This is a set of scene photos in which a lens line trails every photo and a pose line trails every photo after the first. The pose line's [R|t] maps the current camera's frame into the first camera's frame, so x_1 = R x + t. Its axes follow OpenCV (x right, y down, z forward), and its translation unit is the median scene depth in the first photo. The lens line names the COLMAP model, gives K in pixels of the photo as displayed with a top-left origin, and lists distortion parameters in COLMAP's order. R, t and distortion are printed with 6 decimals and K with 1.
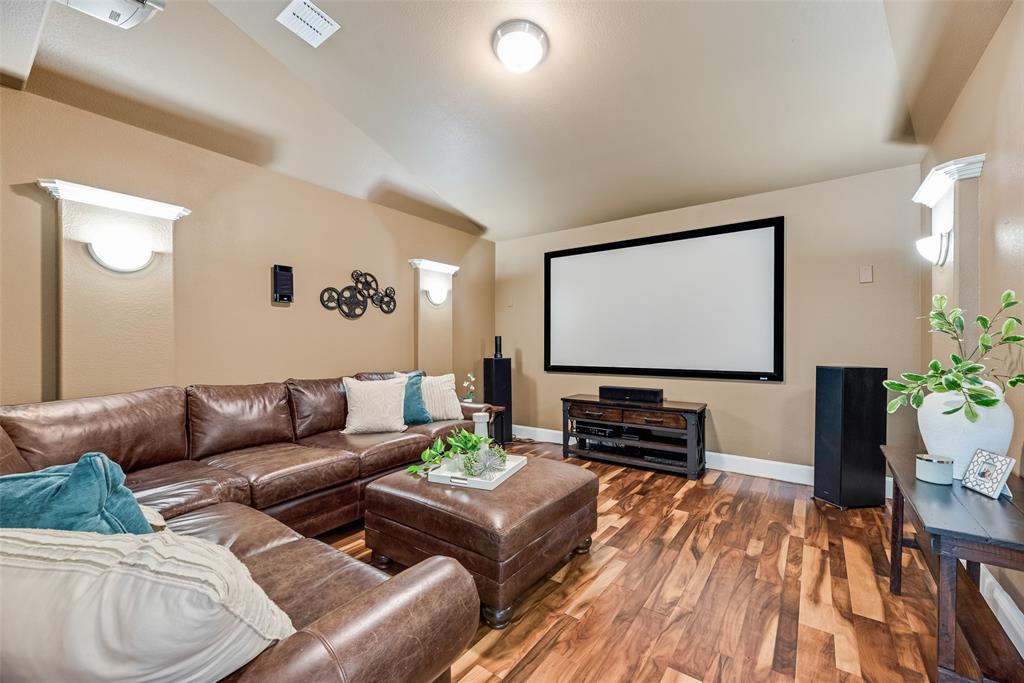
lens RADIAL K [[411.2, 0, 509.0], [0, 411.2, 342.6], [0, 0, 1]] dist [0.000807, 0.000887]
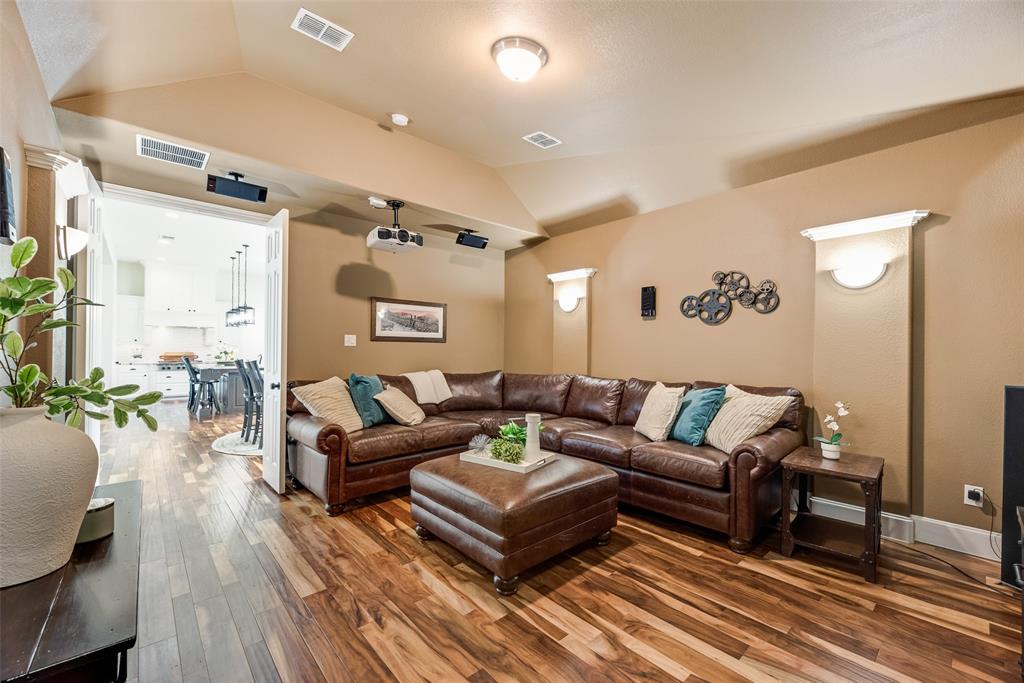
lens RADIAL K [[411.2, 0, 512.7], [0, 411.2, 347.3], [0, 0, 1]] dist [0.000807, 0.000887]
pose [[-0.195787, -0.013404, -0.980555, 0.647495], [-0.009204, 0.999888, -0.011830, 0.009482], [0.980603, 0.006709, -0.195889, 0.755680]]
